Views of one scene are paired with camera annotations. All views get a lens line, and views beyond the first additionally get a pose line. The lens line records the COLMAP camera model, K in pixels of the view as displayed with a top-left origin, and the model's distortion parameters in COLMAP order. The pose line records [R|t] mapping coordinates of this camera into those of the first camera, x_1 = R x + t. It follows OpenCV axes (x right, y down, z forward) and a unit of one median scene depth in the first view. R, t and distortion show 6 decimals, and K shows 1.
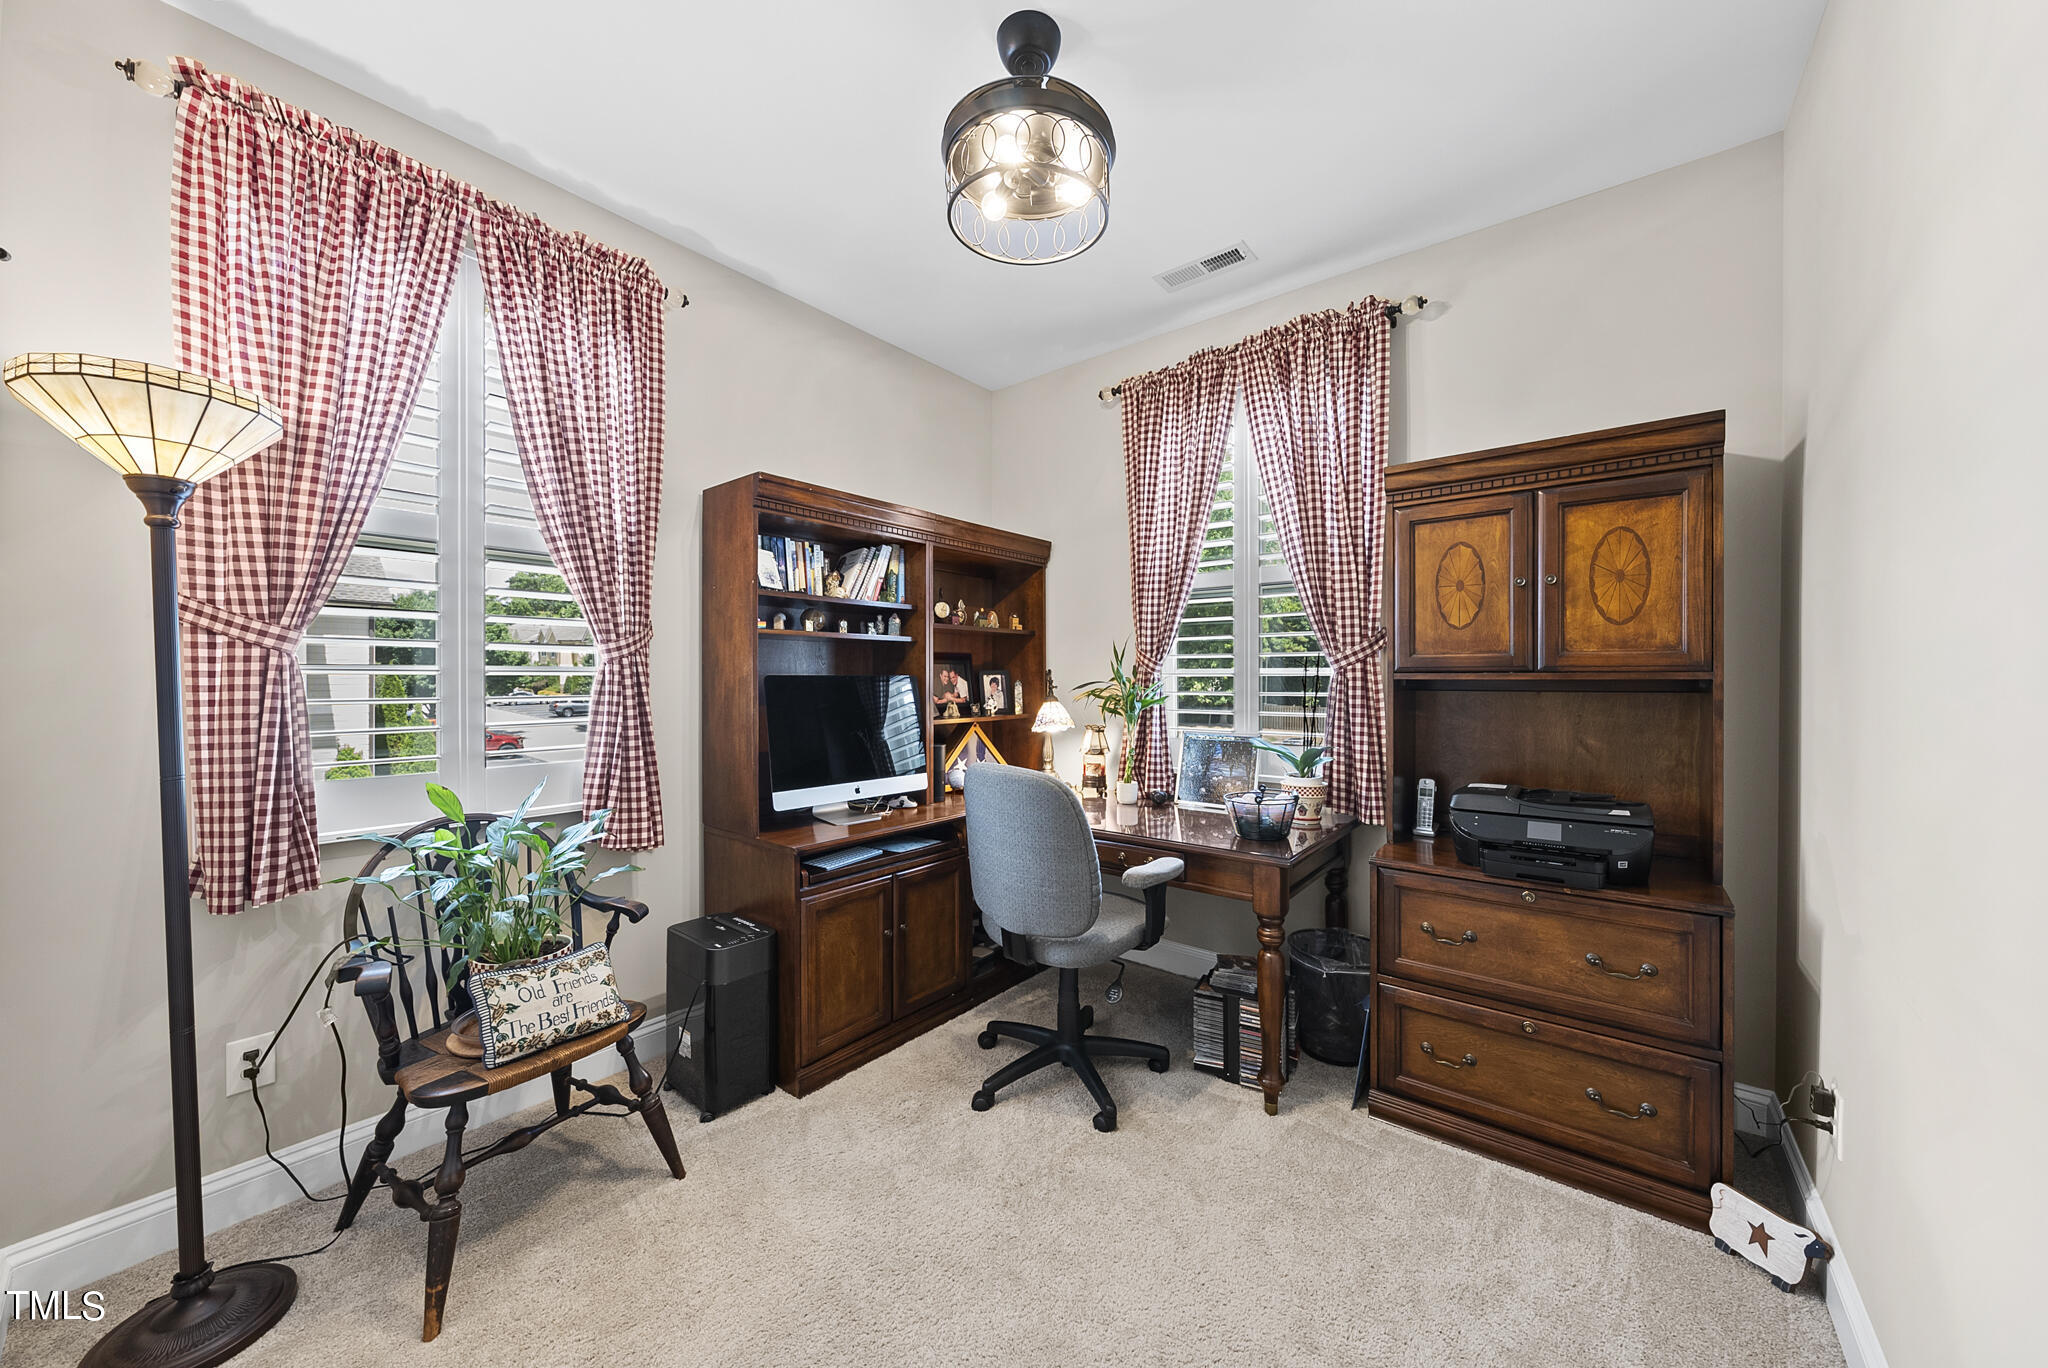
lens RADIAL K [[711.3, 0, 1022.2], [0, 711.3, 684.0], [0, 0, 1]] dist [-0.002410, 0.000705]
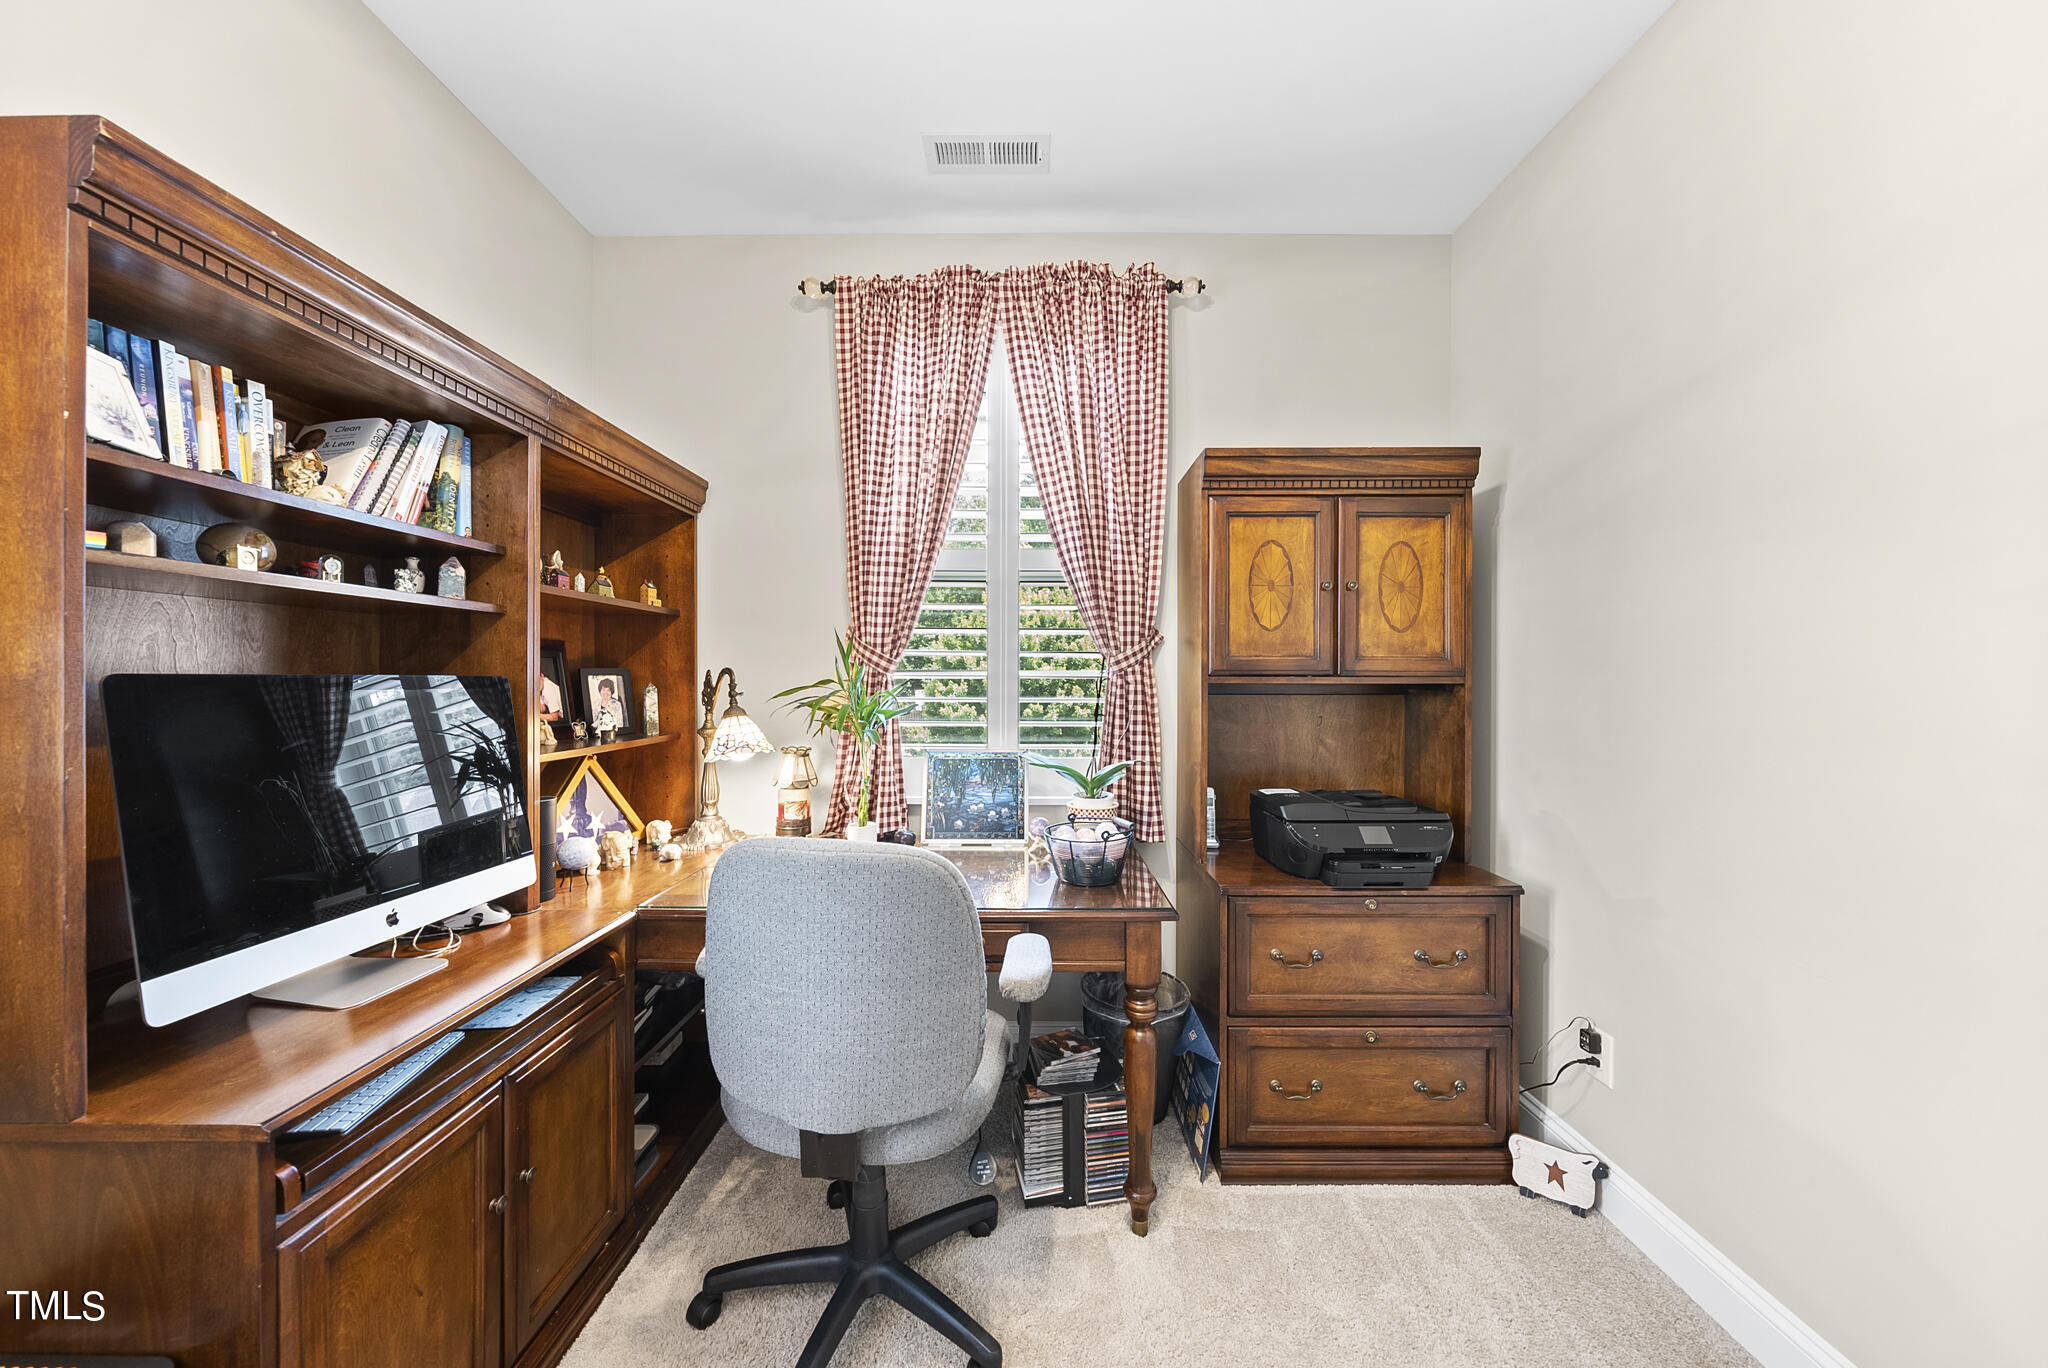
lens RADIAL K [[711.3, 0, 1020.9], [0, 711.3, 681.2], [0, 0, 1]] dist [-0.002410, 0.000705]
pose [[0.783794, 0.000581, 0.621020, -0.204338], [0.002782, 0.999986, -0.004448, -0.005120], [-0.621014, 0.005214, 0.783782, 0.383305]]
